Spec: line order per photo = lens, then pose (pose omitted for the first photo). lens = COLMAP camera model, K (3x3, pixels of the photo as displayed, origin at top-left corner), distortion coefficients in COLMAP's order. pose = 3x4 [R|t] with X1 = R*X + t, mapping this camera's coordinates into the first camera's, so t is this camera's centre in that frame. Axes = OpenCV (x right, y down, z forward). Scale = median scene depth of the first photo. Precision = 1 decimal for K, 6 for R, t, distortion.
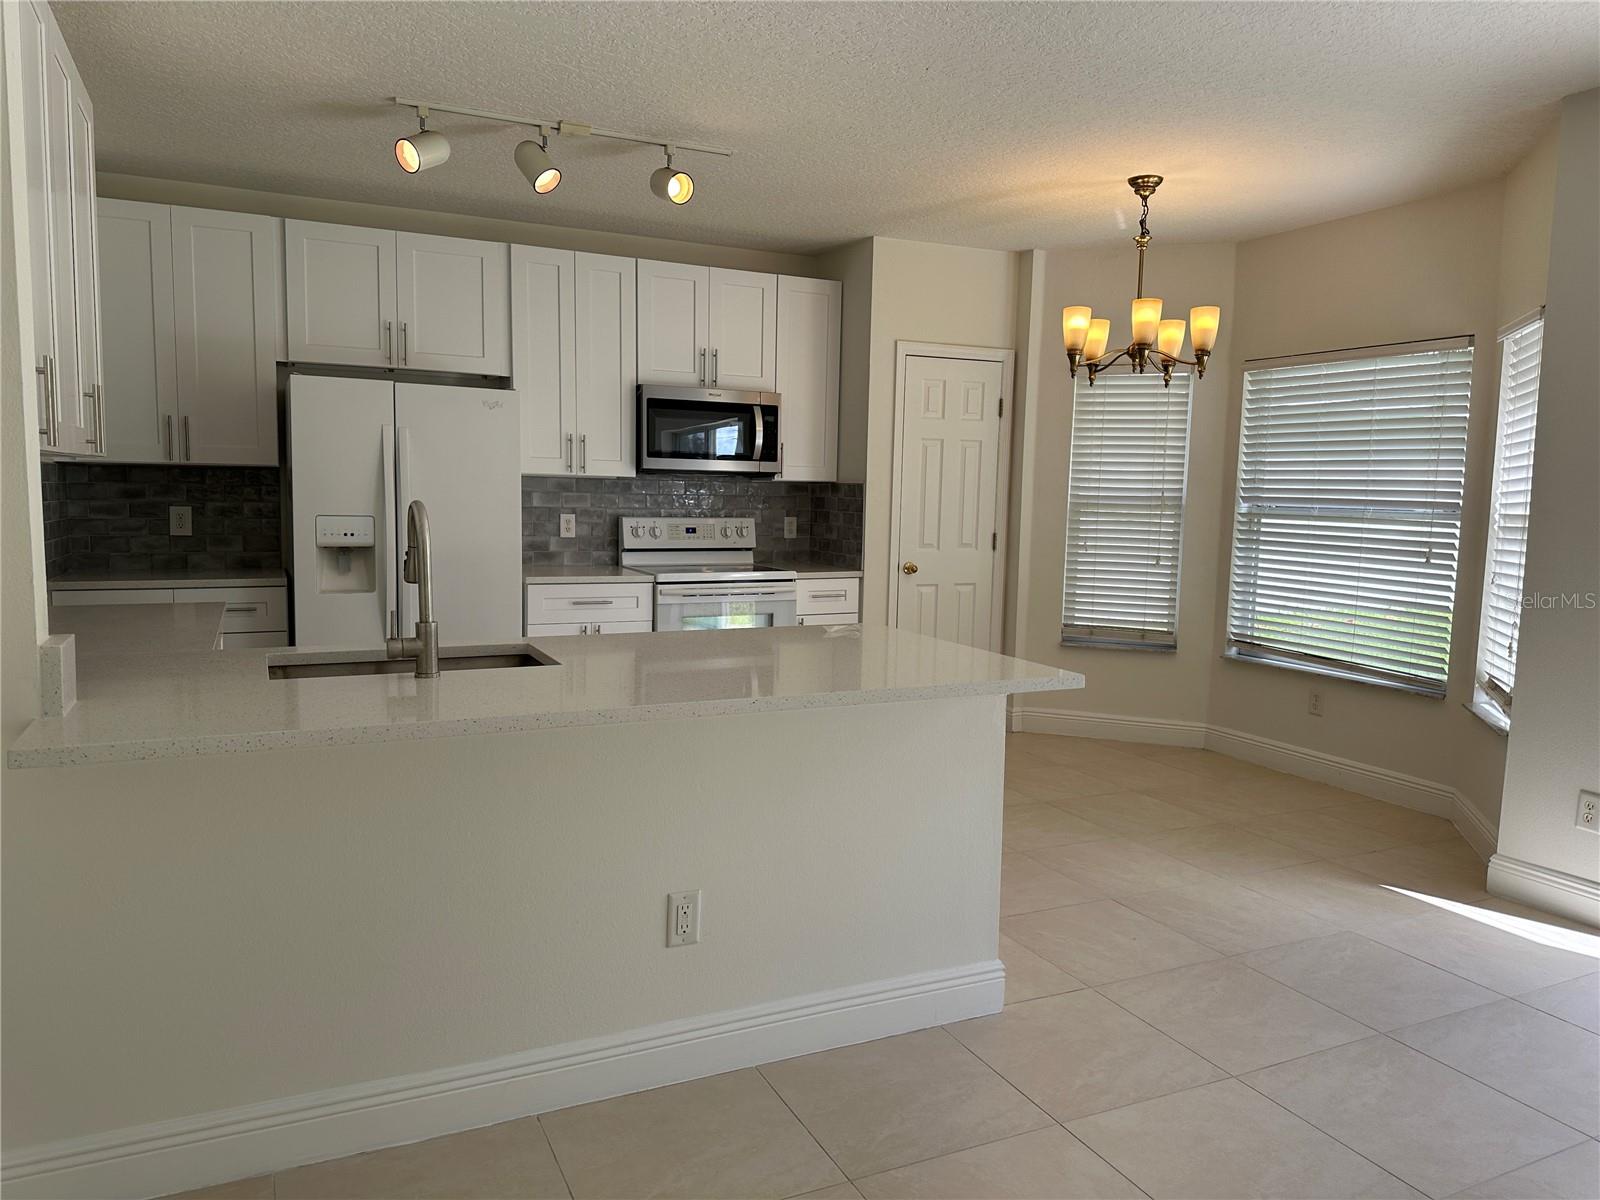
lens RADIAL K [[1118.1, 0, 792.5], [0, 1118.1, 597.6], [0, 0, 1]] dist [0.071587, -0.075742]
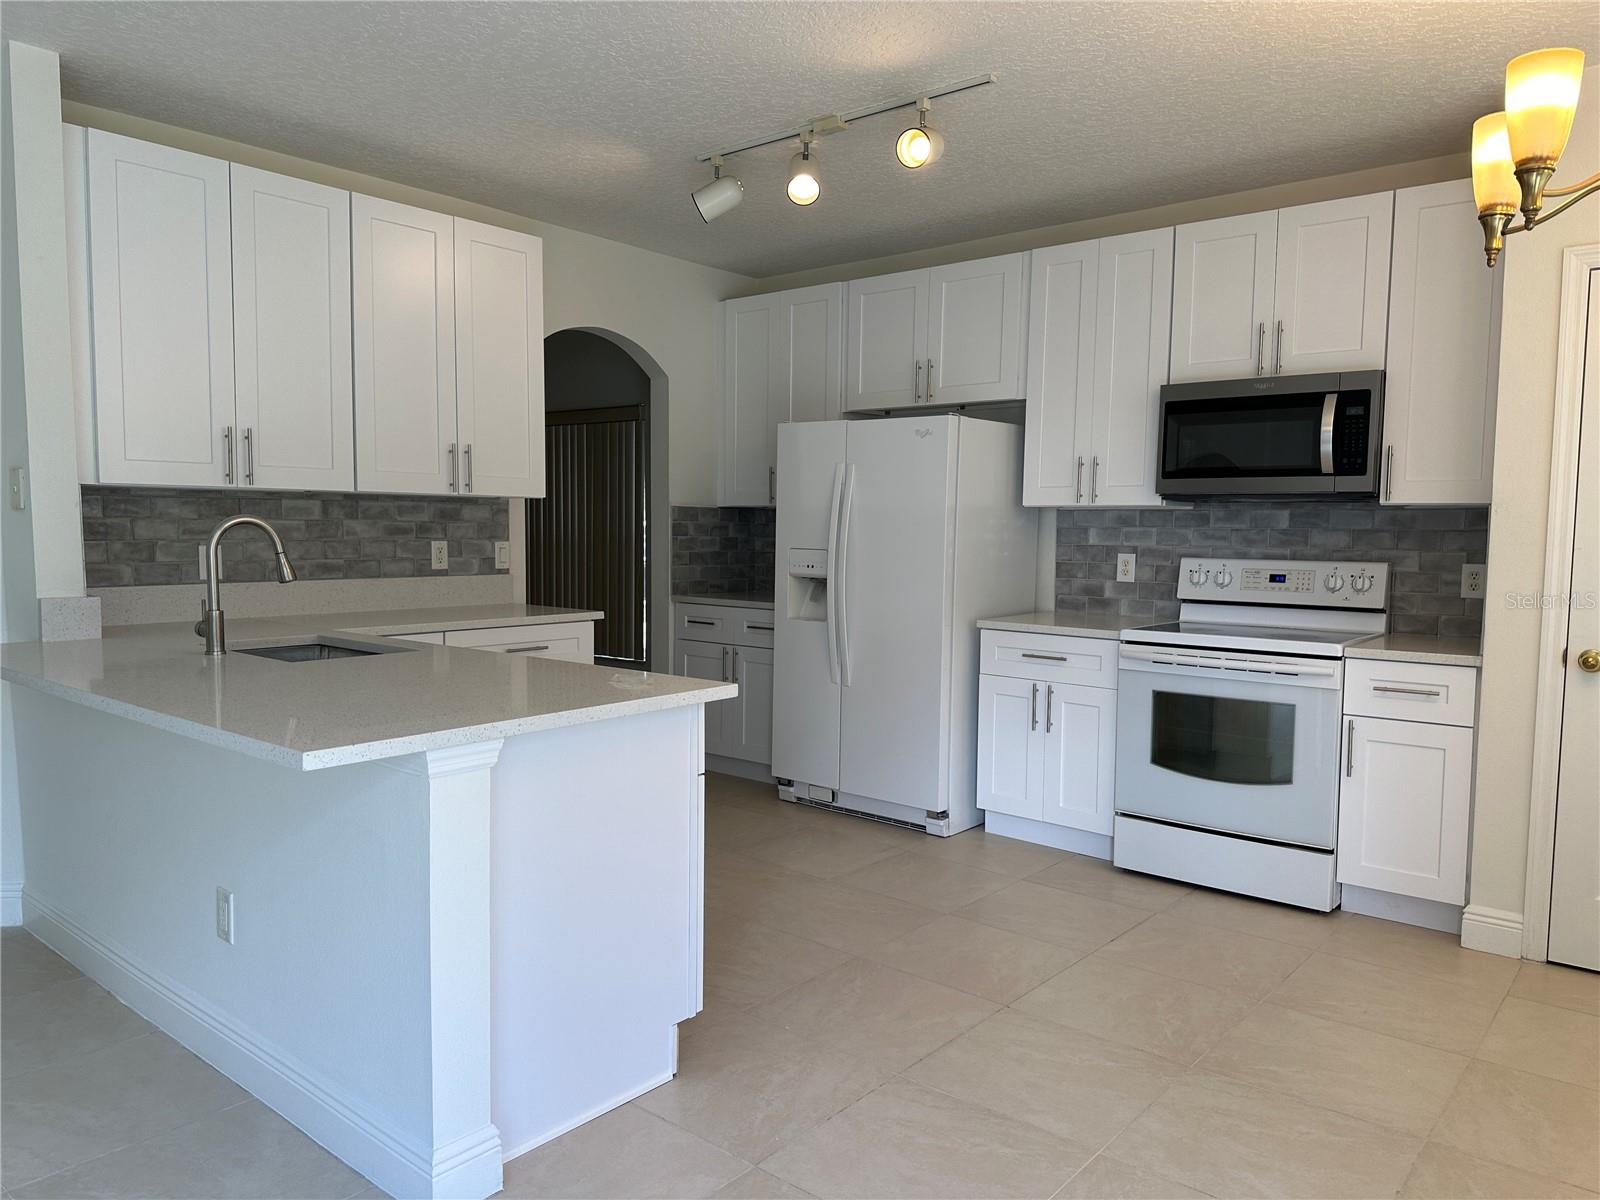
lens RADIAL K [[1118.1, 0, 795.2], [0, 1118.1, 609.2], [0, 0, 1]] dist [0.071587, -0.075742]
pose [[0.415704, 0.054805, -0.907847, 0.452450], [-0.090324, 0.995736, 0.018752, -0.027488], [0.905004, 0.074205, 0.418882, 0.437113]]
